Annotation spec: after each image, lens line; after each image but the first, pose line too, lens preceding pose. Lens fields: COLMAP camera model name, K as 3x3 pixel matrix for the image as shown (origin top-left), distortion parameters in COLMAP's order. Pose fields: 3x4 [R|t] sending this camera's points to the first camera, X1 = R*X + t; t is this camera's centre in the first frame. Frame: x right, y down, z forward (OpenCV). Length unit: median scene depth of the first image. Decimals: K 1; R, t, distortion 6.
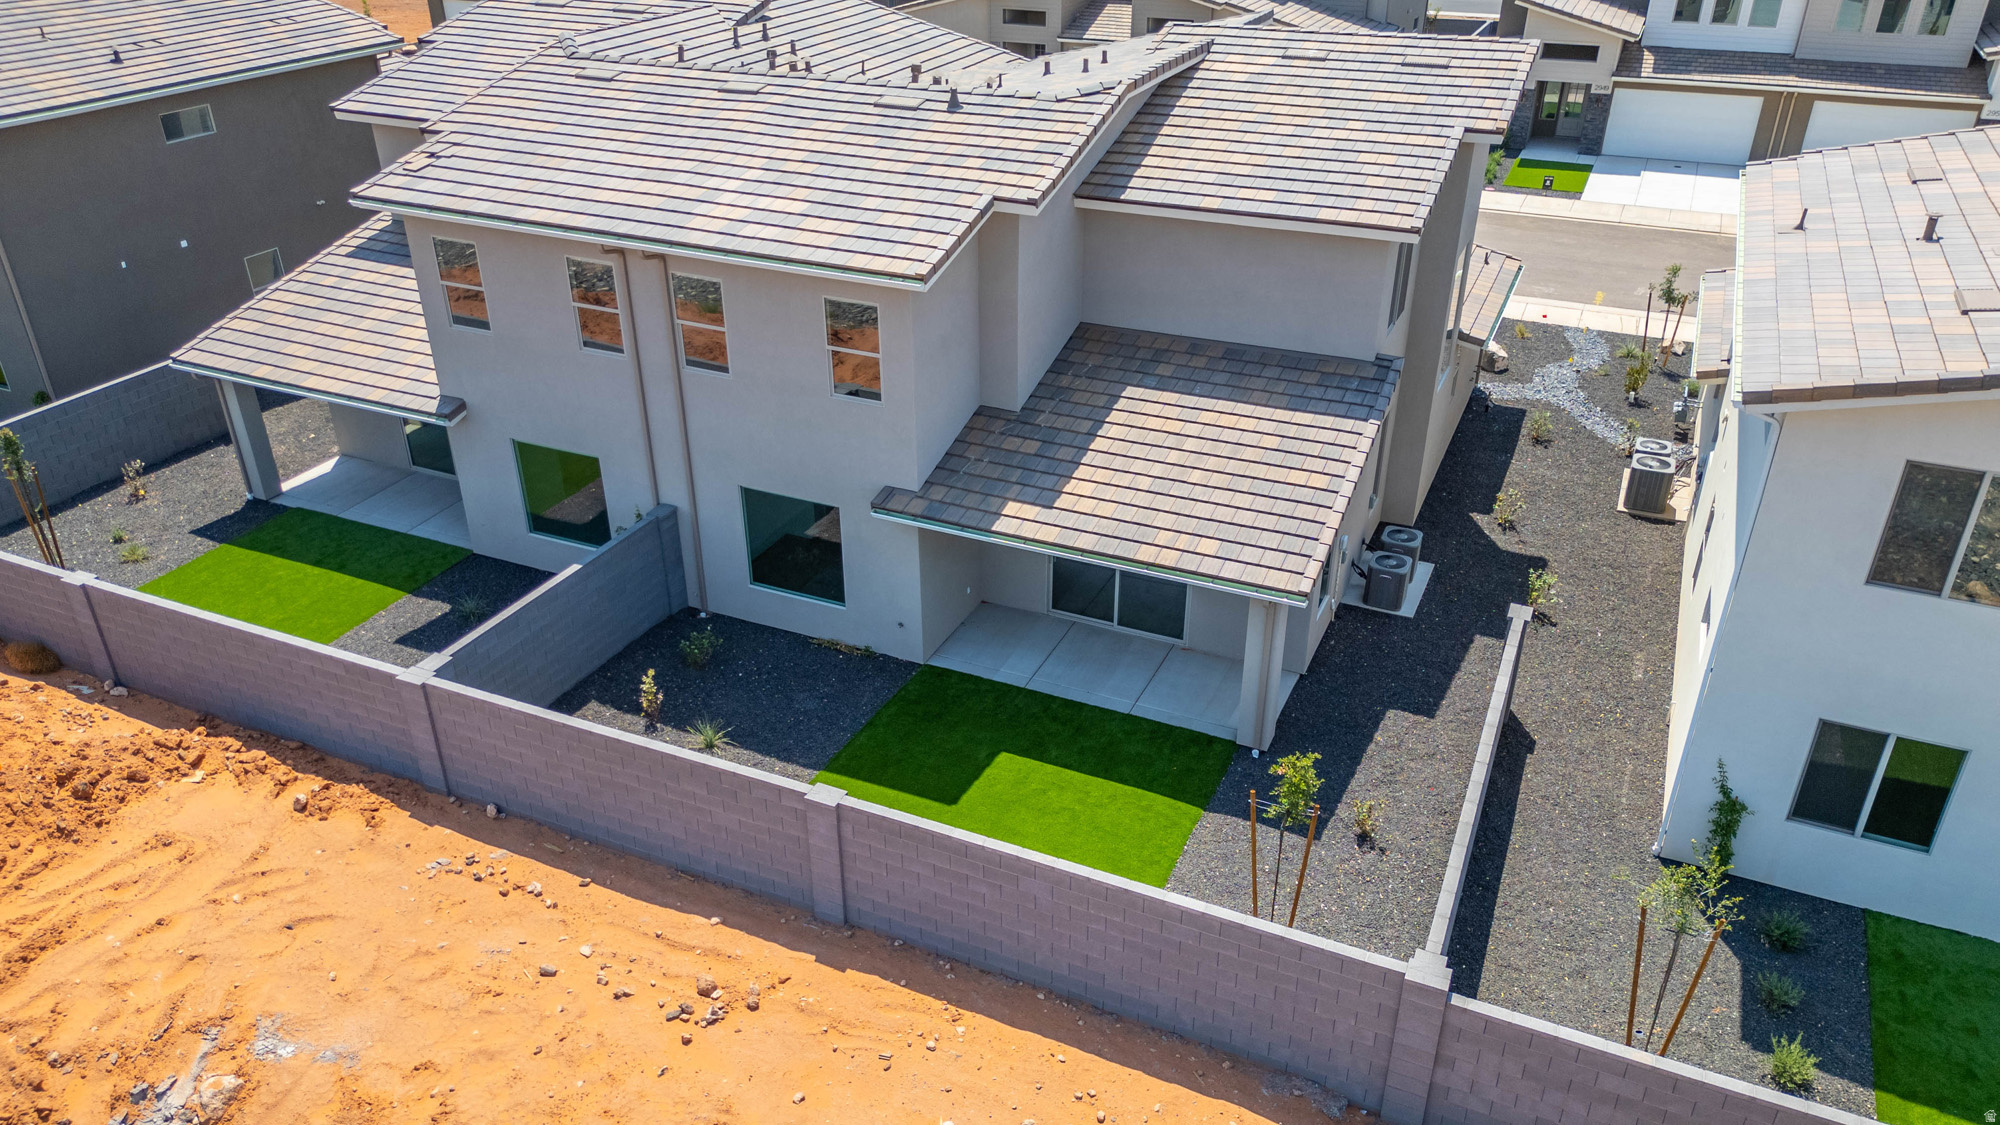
lens RADIAL K [[1416.3, 0, 996.9], [0, 1416.3, 550.5], [0, 0, 1]] dist [0.078763, -0.075049]
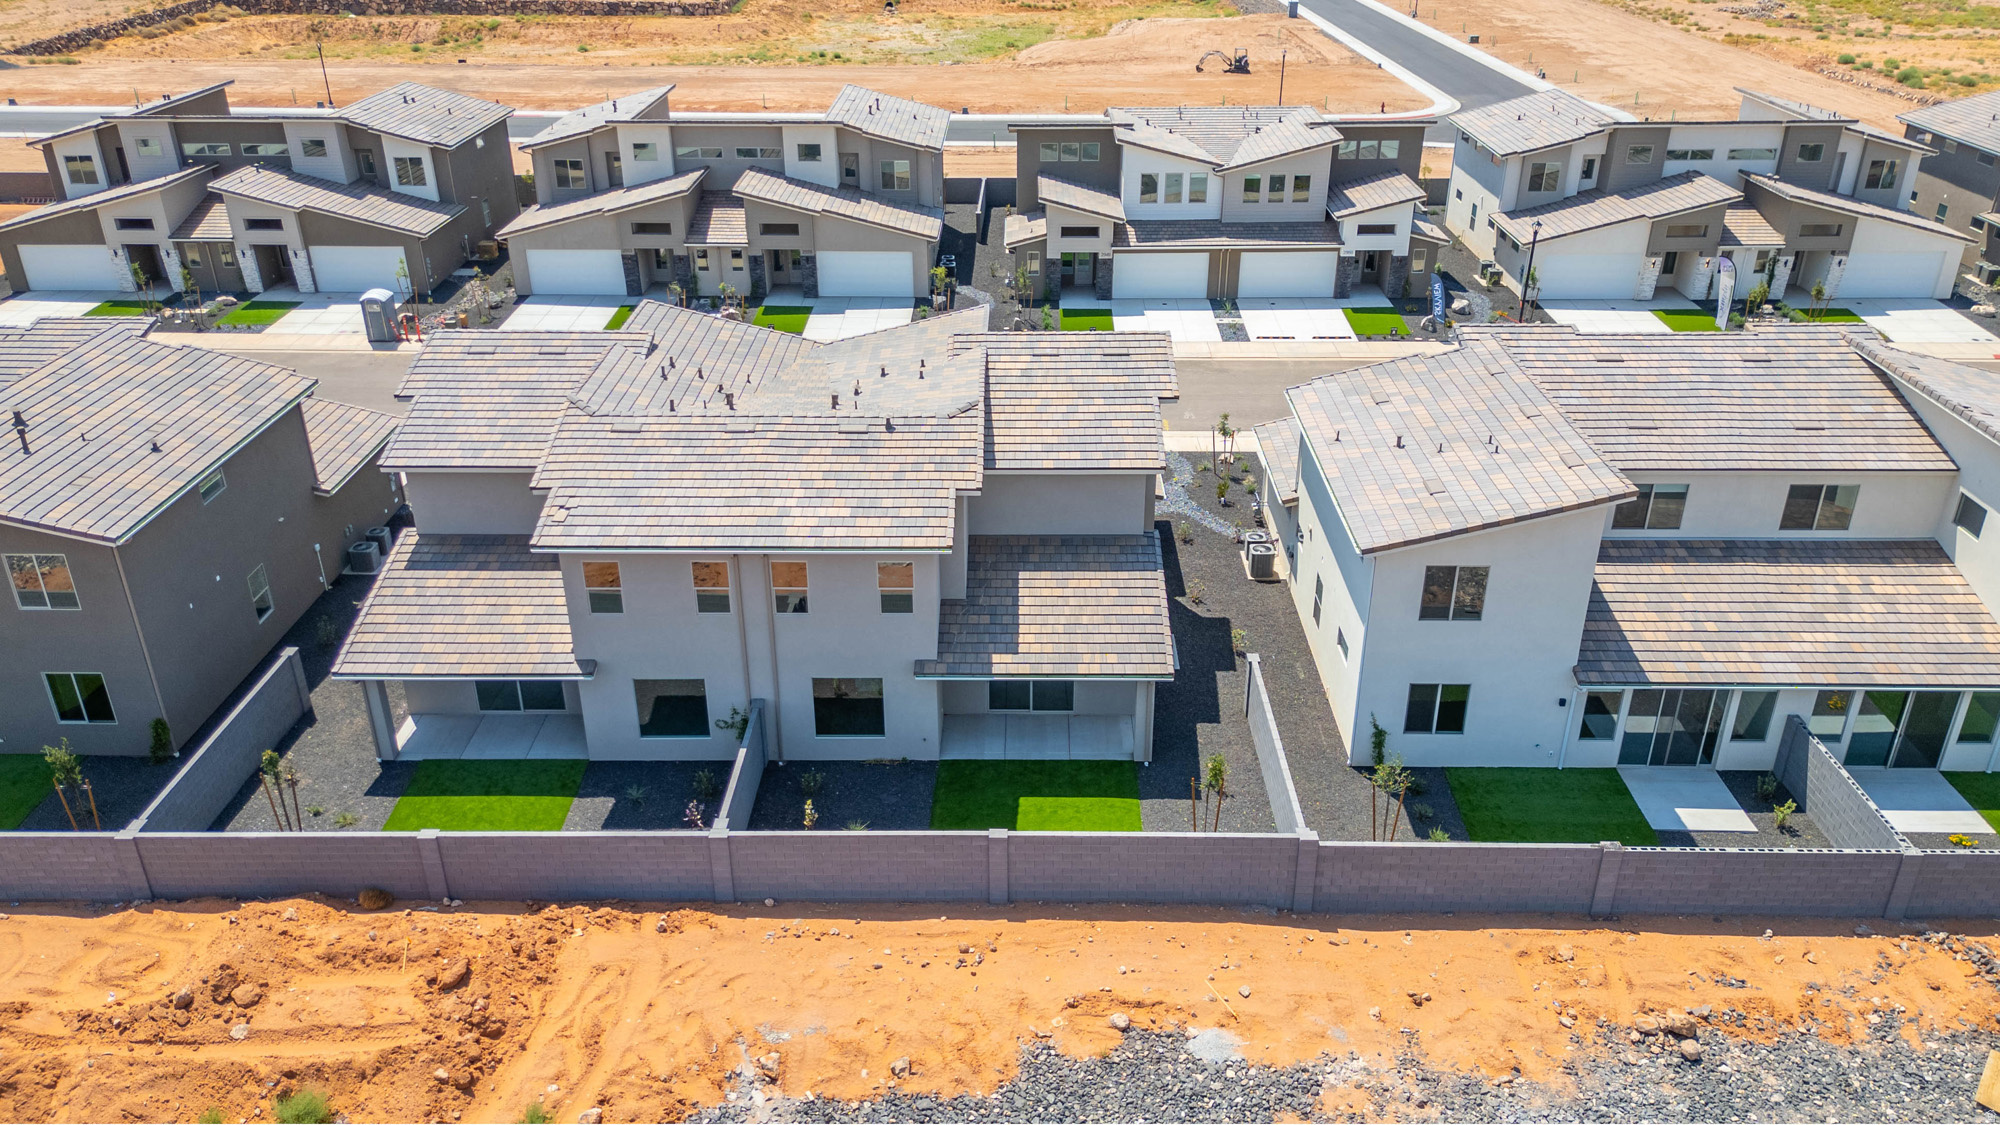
lens RADIAL K [[1432.9, 0, 999.7], [0, 1432.9, 524.8], [0, 0, 1]] dist [0.187118, -0.494652]
pose [[0.917772, -0.174705, 0.356612, -0.570147], [0.193109, 0.981041, -0.016371, -0.156638], [-0.346991, 0.083889, 0.934109, -0.655669]]
